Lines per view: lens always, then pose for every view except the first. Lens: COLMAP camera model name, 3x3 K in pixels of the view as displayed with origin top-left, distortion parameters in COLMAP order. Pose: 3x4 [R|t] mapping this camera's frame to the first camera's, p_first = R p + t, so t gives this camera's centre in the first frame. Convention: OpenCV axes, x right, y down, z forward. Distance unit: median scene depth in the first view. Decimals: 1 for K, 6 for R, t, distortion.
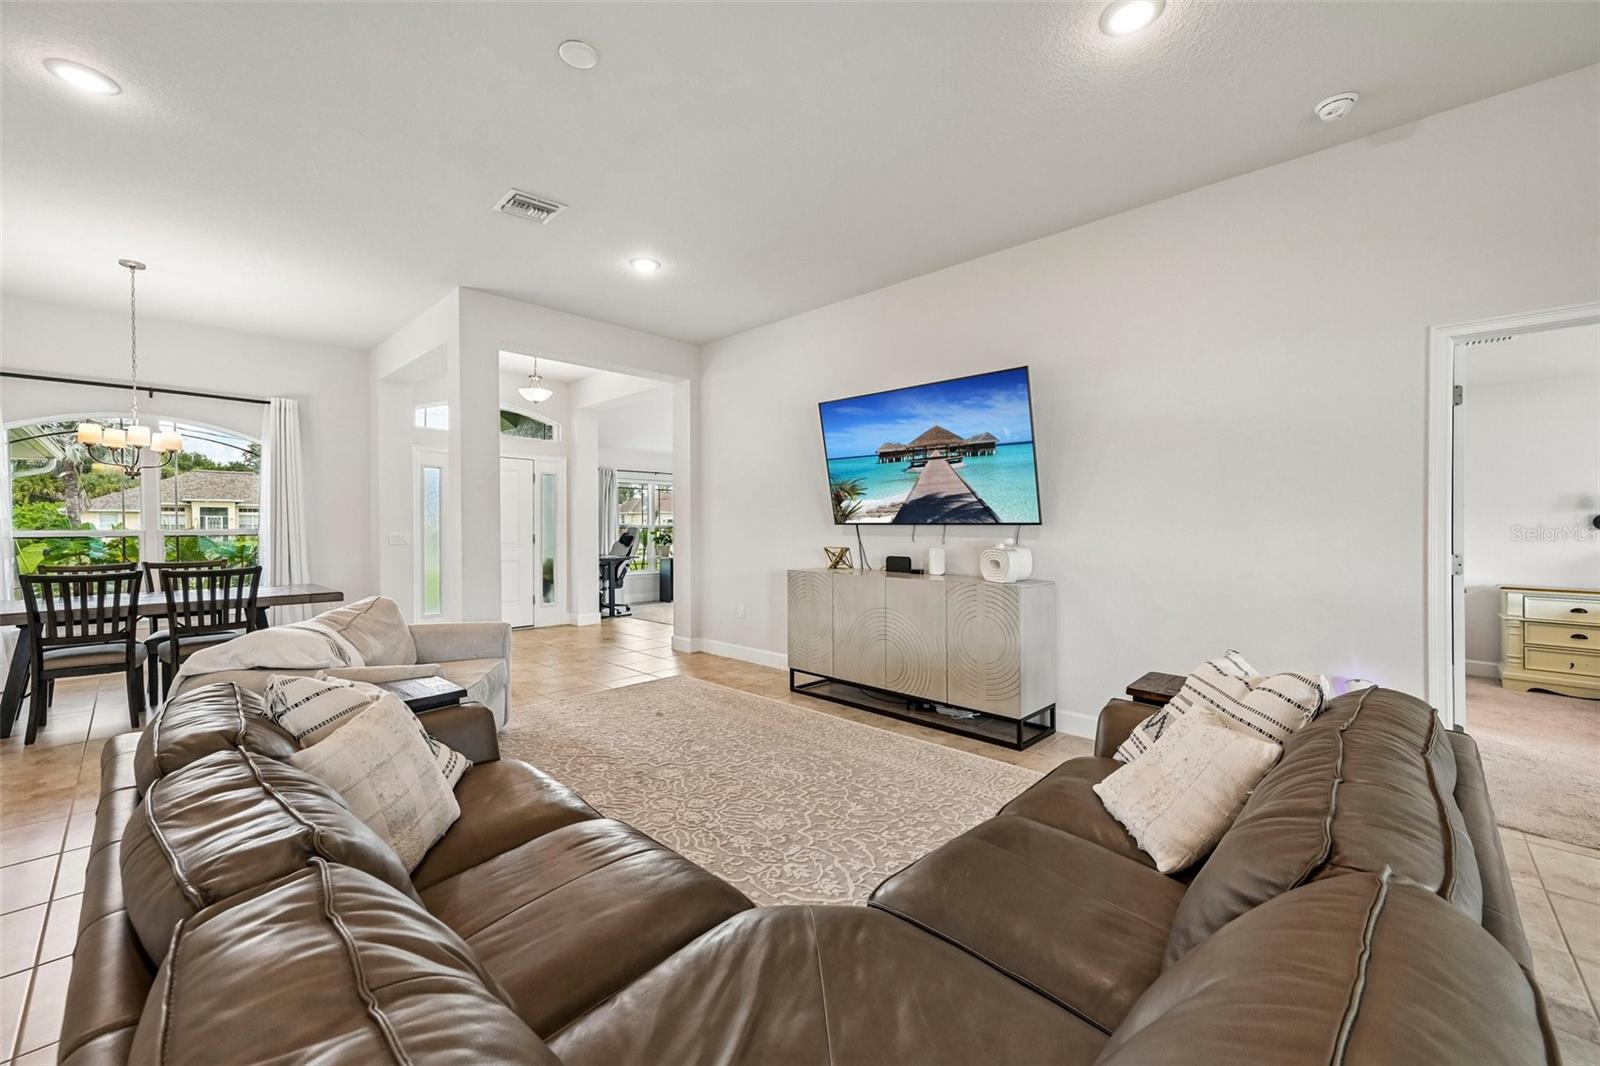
lens RADIAL K [[632.3, 0, 801.9], [0, 632.3, 531.4], [0, 0, 1]] dist [-0.002032, 0.000043]
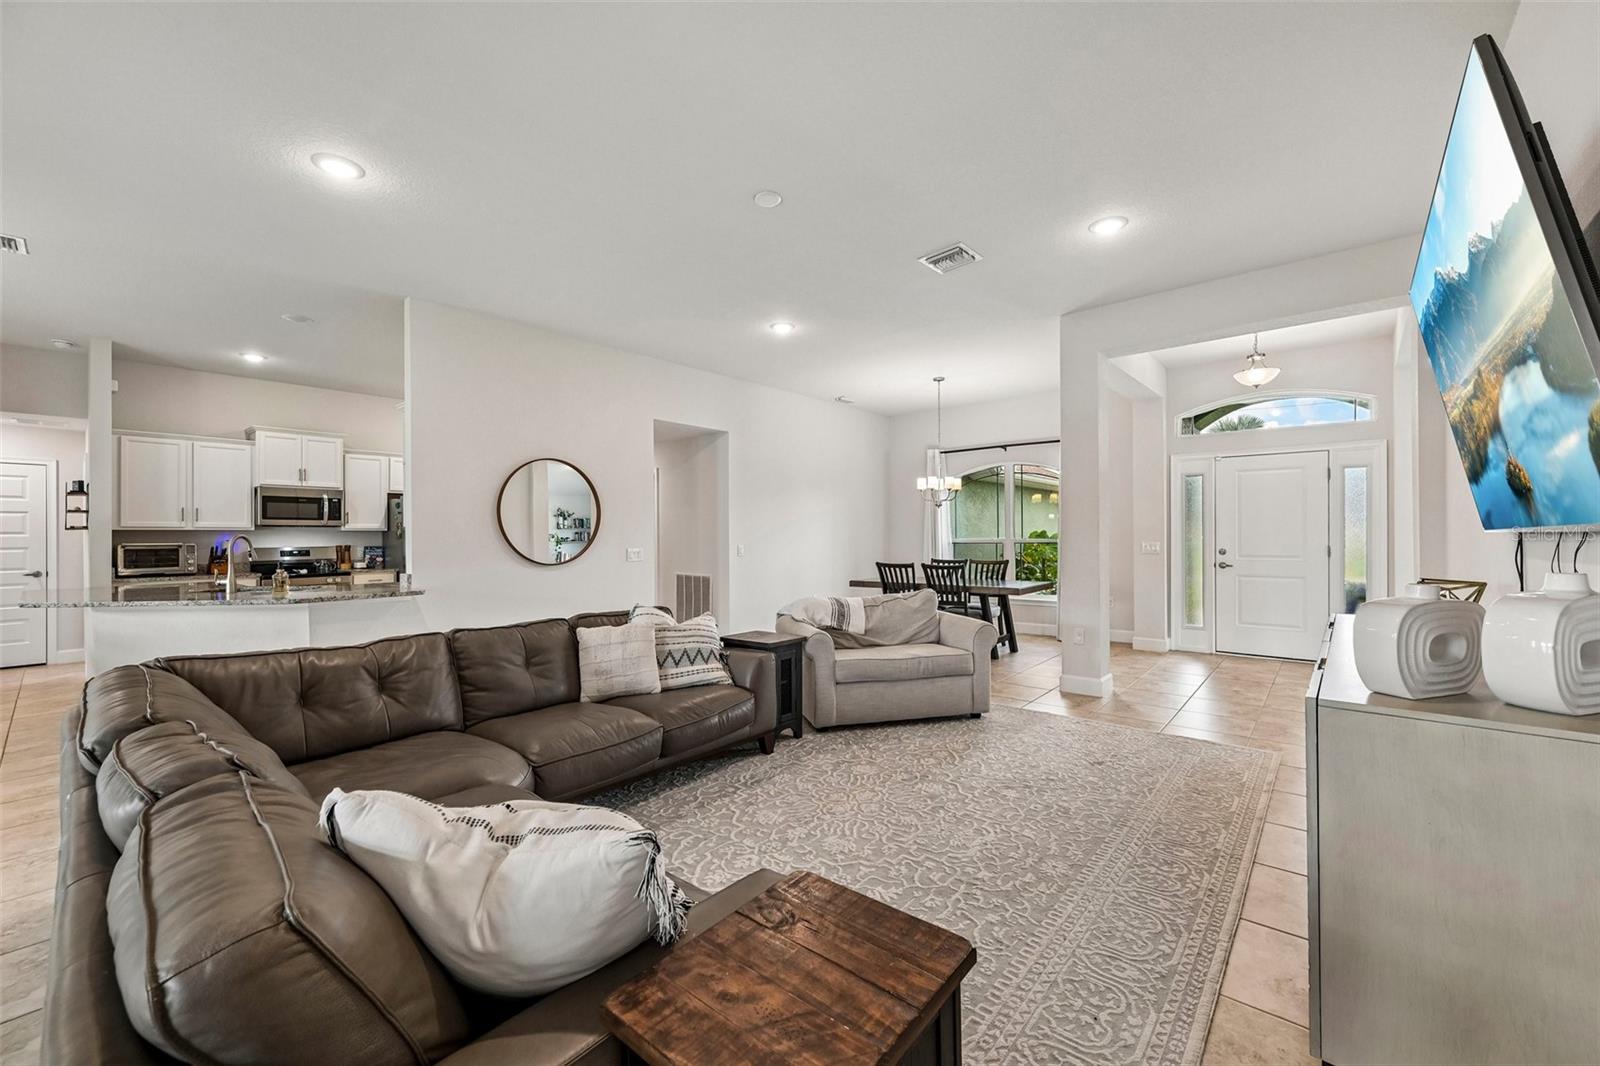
lens RADIAL K [[632.3, 0, 801.9], [0, 632.3, 531.4], [0, 0, 1]] dist [-0.002032, 0.000043]
pose [[0.053536, -0.010390, -0.998512, 0.581970], [-0.003338, 0.999938, -0.010583, -0.004274], [0.998560, 0.003899, 0.053498, 0.565322]]
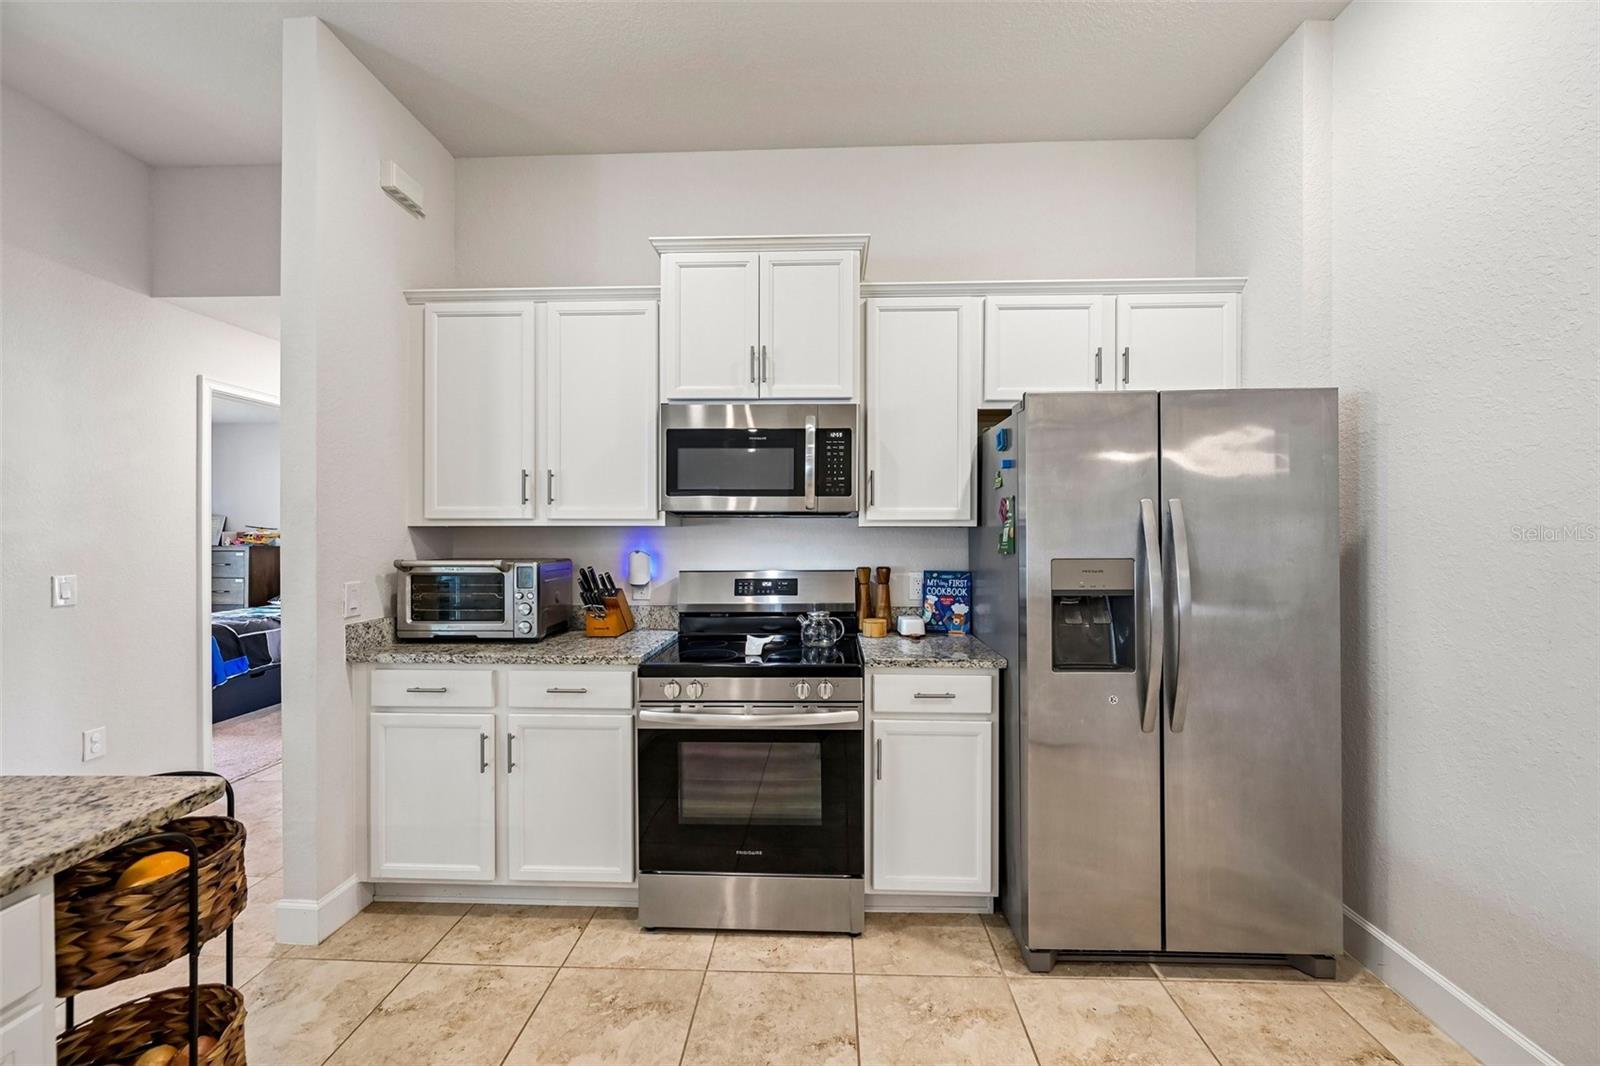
lens RADIAL K [[632.3, 0, 801.9], [0, 632.3, 531.4], [0, 0, 1]] dist [-0.002032, 0.000043]
pose [[-0.751180, -0.001294, -0.660096, -0.786016], [-0.007337, 0.999953, 0.006389, -0.019525], [0.660056, 0.009642, -0.751154, -0.194140]]
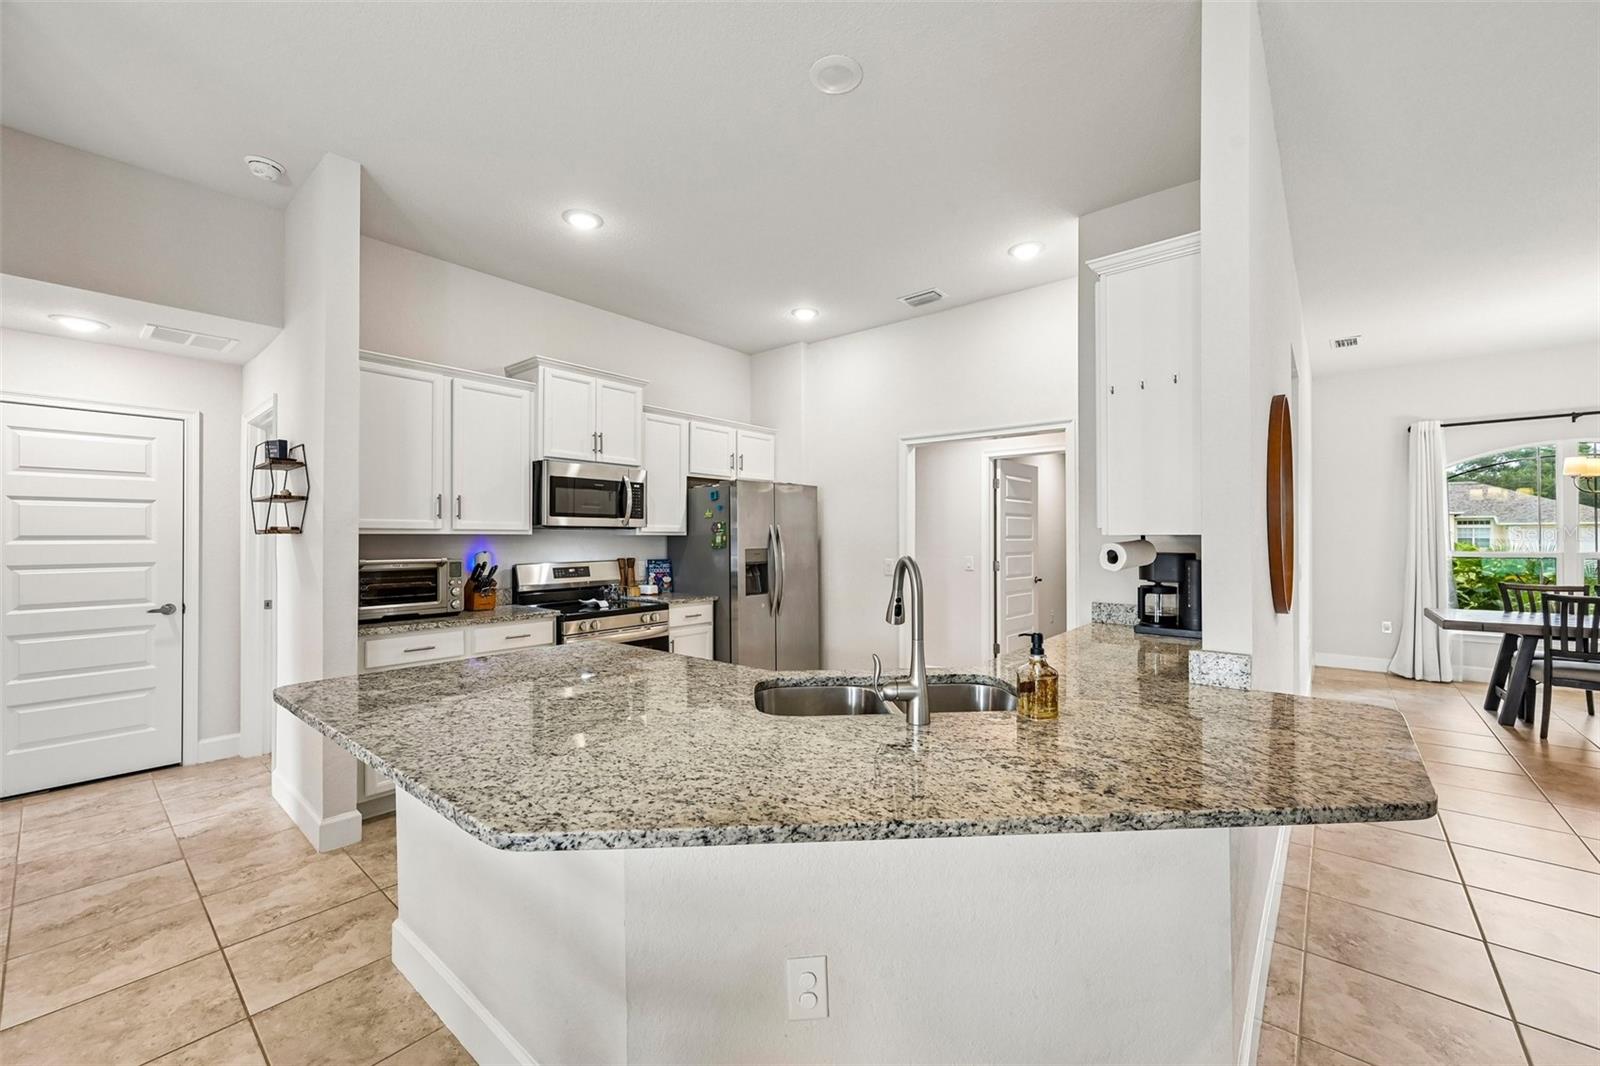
lens RADIAL K [[632.3, 0, 801.9], [0, 632.3, 531.4], [0, 0, 1]] dist [-0.002032, 0.000043]
pose [[0.057505, -0.010325, -0.998292, -0.120675], [-0.009505, 0.999896, -0.010890, -0.018069], [0.998300, 0.010115, 0.057401, -0.383092]]
